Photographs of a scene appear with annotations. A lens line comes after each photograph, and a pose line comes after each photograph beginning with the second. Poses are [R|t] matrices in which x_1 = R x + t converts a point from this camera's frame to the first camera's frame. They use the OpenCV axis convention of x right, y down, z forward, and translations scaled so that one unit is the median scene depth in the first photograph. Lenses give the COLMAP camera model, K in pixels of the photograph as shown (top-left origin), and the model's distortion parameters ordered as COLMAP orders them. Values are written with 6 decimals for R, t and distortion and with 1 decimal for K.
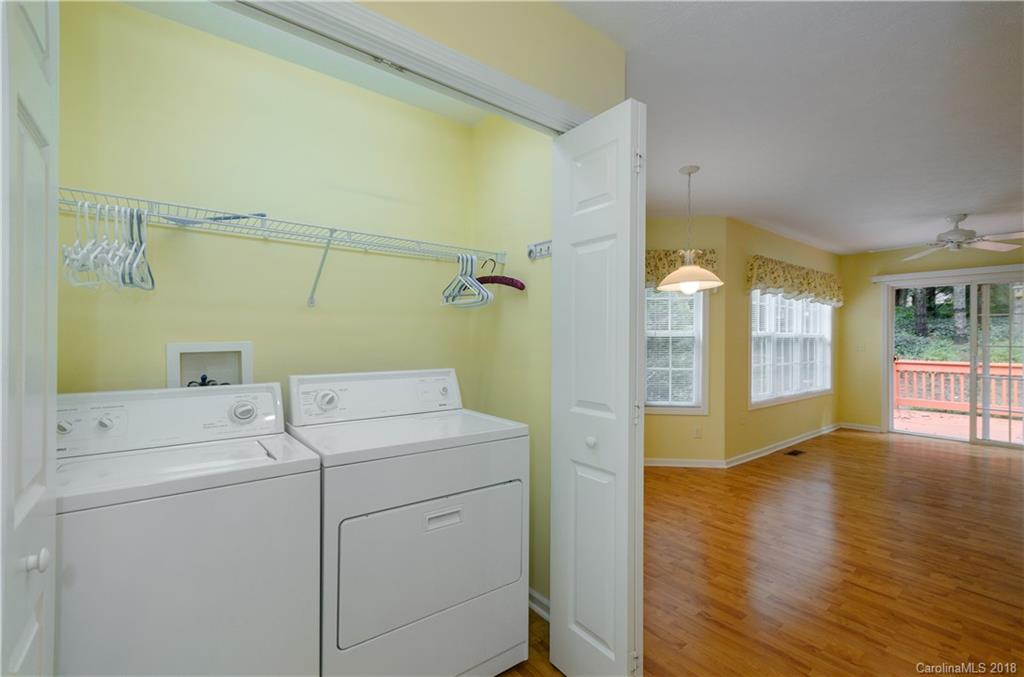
lens RADIAL K [[437.5, 0, 513.8], [0, 437.5, 335.2], [0, 0, 1]] dist [0.013509, -0.000666]
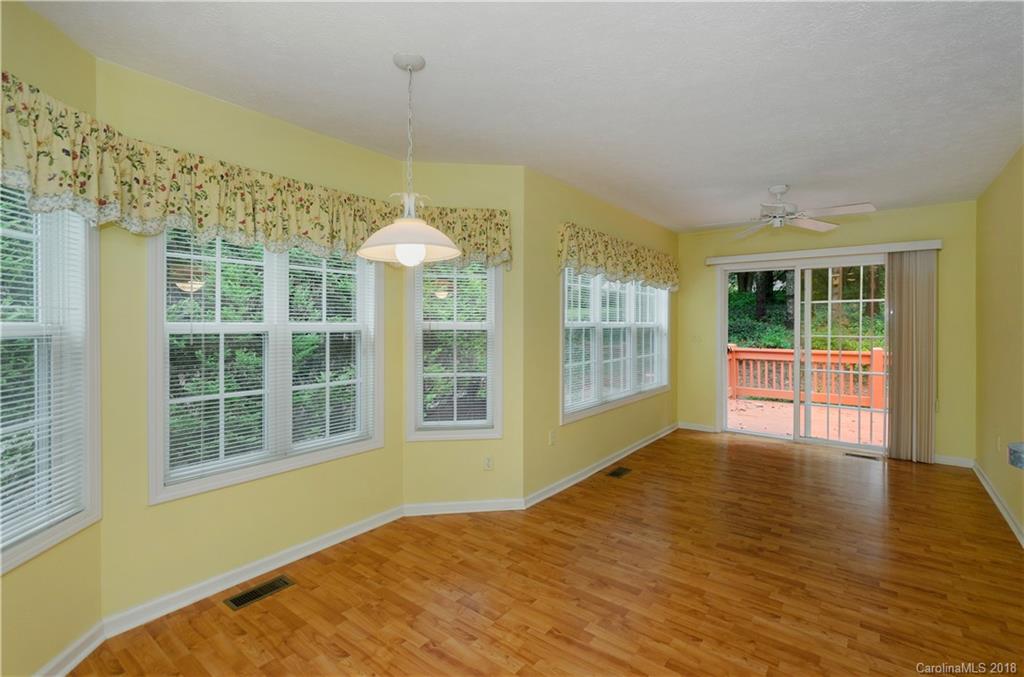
lens RADIAL K [[465.4, 0, 512.9], [0, 465.4, 328.0], [0, 0, 1]] dist [-0.000900, -0.004277]
pose [[0.970199, -0.007370, 0.242196, 0.219282], [0.002537, 0.999791, 0.020262, -0.013684], [-0.242295, -0.019043, 0.970016, 0.199650]]
